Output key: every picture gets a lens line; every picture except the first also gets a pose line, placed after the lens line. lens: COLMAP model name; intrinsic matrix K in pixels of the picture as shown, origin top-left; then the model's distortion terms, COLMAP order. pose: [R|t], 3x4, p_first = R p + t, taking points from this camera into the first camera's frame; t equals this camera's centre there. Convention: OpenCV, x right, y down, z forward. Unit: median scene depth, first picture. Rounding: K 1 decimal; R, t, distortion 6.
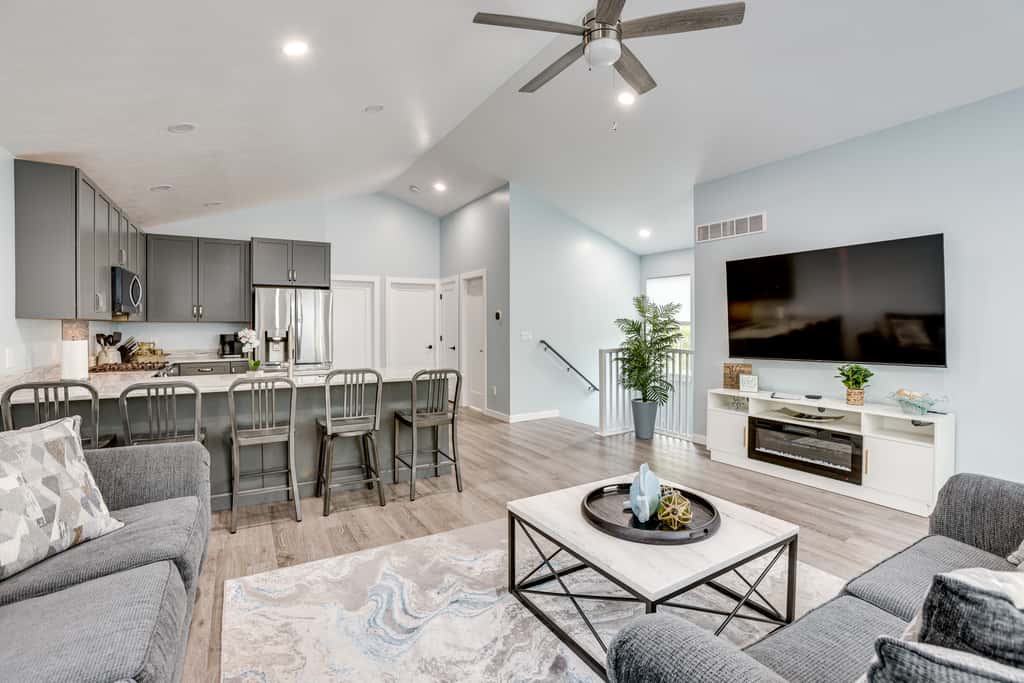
lens RADIAL K [[470.6, 0, 505.9], [0, 470.6, 332.6], [0, 0, 1]] dist [-0.063686, 0.027119]
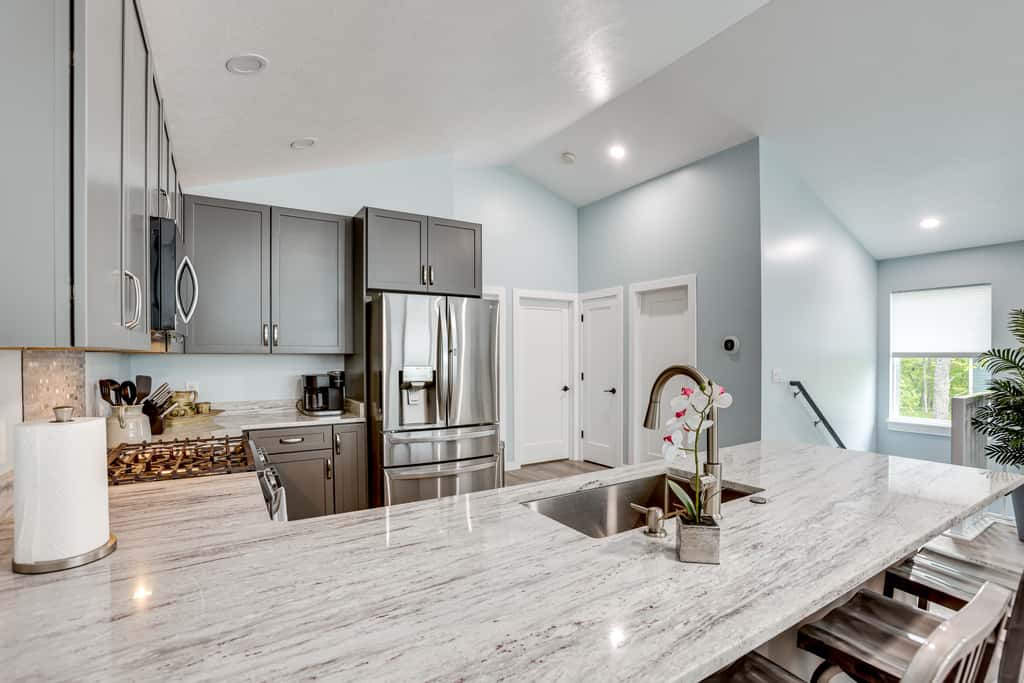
lens RADIAL K [[481.0, 0, 513.4], [0, 481.0, 363.8], [0, 0, 1]] dist [-0.073665, 0.030141]
pose [[0.999438, -0.002072, 0.033460, -0.611126], [0.002043, 0.999998, 0.000902, -0.017474], [-0.033462, -0.000833, 0.999440, 0.633859]]
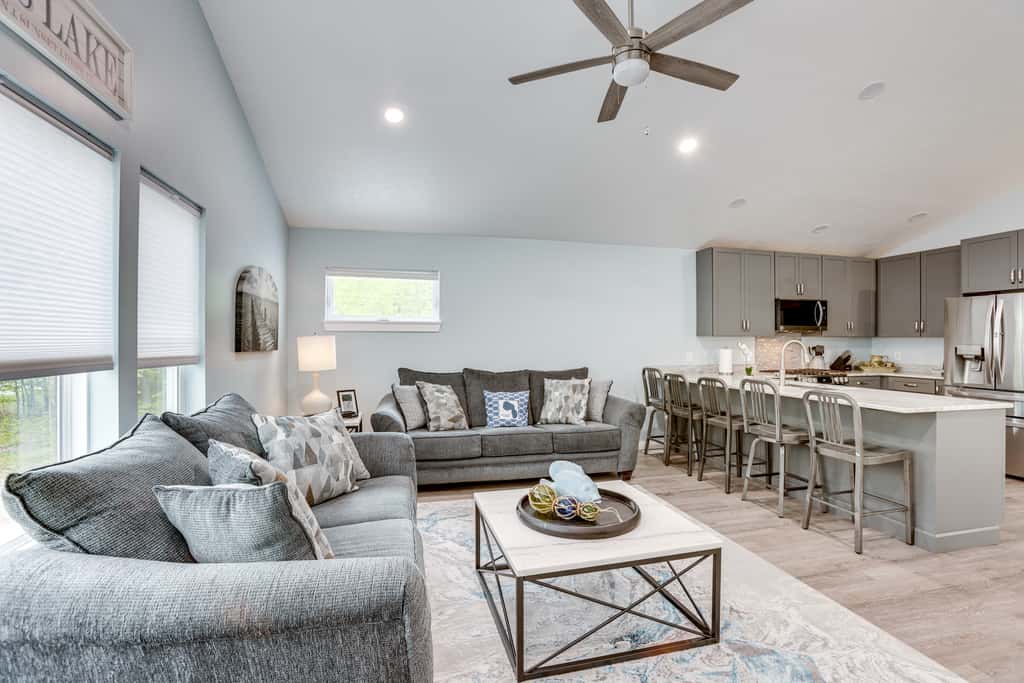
lens RADIAL K [[470.6, 0, 505.9], [0, 470.6, 332.6], [0, 0, 1]] dist [-0.063686, 0.027119]
pose [[-0.276514, -0.014045, -0.960907, 0.814336], [-0.016723, 0.999812, -0.009801, -0.011728], [0.960864, 0.013359, -0.276697, 0.647001]]
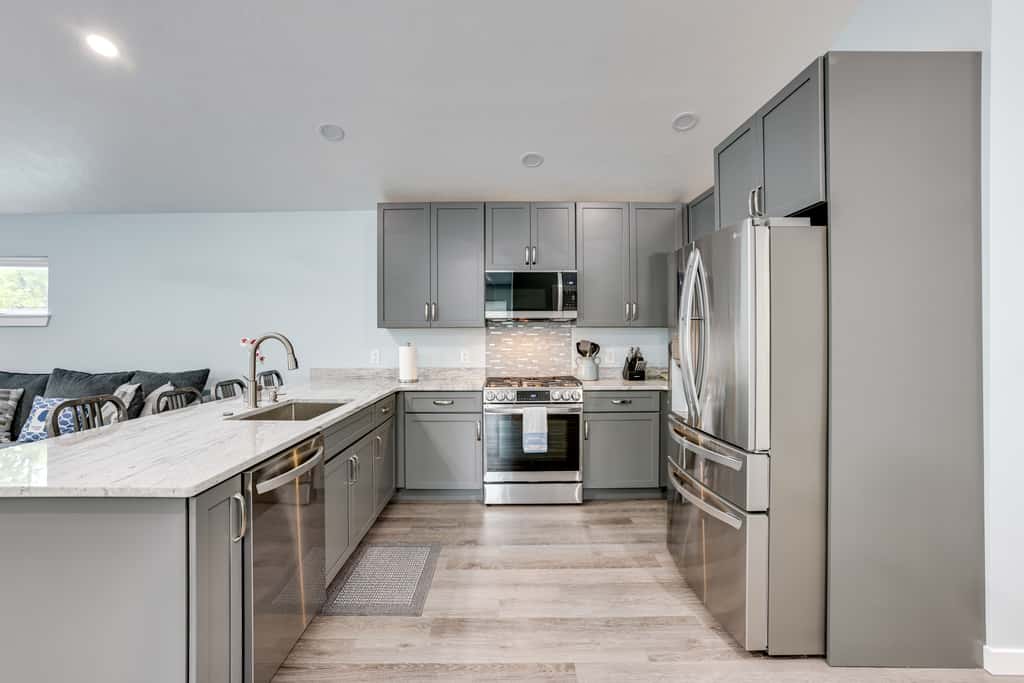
lens RADIAL K [[470.6, 0, 505.9], [0, 470.6, 332.6], [0, 0, 1]] dist [-0.063686, 0.027119]
pose [[-0.497502, -0.000520, -0.867463, -0.027815], [-0.009037, 0.999949, 0.004583, -0.023215], [0.867416, 0.010119, -0.497481, 1.656019]]
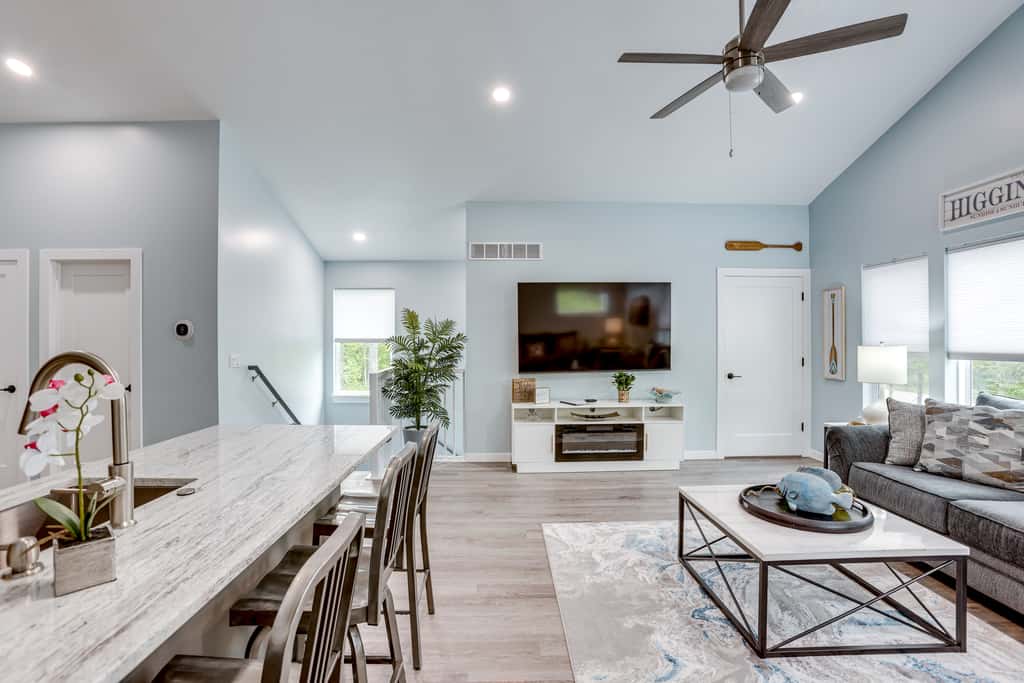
lens RADIAL K [[469.4, 0, 504.2], [0, 469.4, 343.7], [0, 0, 1]] dist [-0.067773, 0.027074]
pose [[0.494415, -0.006473, 0.869202, -0.587422], [0.015644, 0.999877, -0.001452, -0.016580], [-0.869085, 0.014316, 0.494455, 0.620507]]
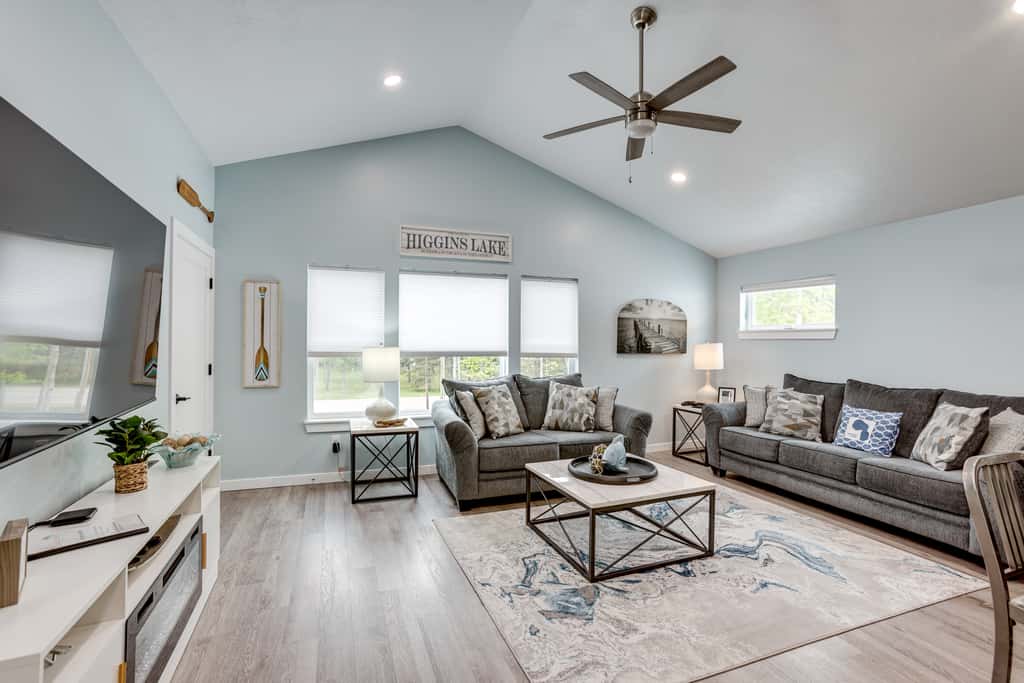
lens RADIAL K [[469.4, 0, 504.2], [0, 469.4, 343.7], [0, 0, 1]] dist [-0.067773, 0.027074]
pose [[-0.986231, -0.006490, 0.165247, 0.234428], [-0.003640, 0.999840, 0.017538, -0.029577], [-0.165334, 0.016695, -0.986096, 1.460380]]
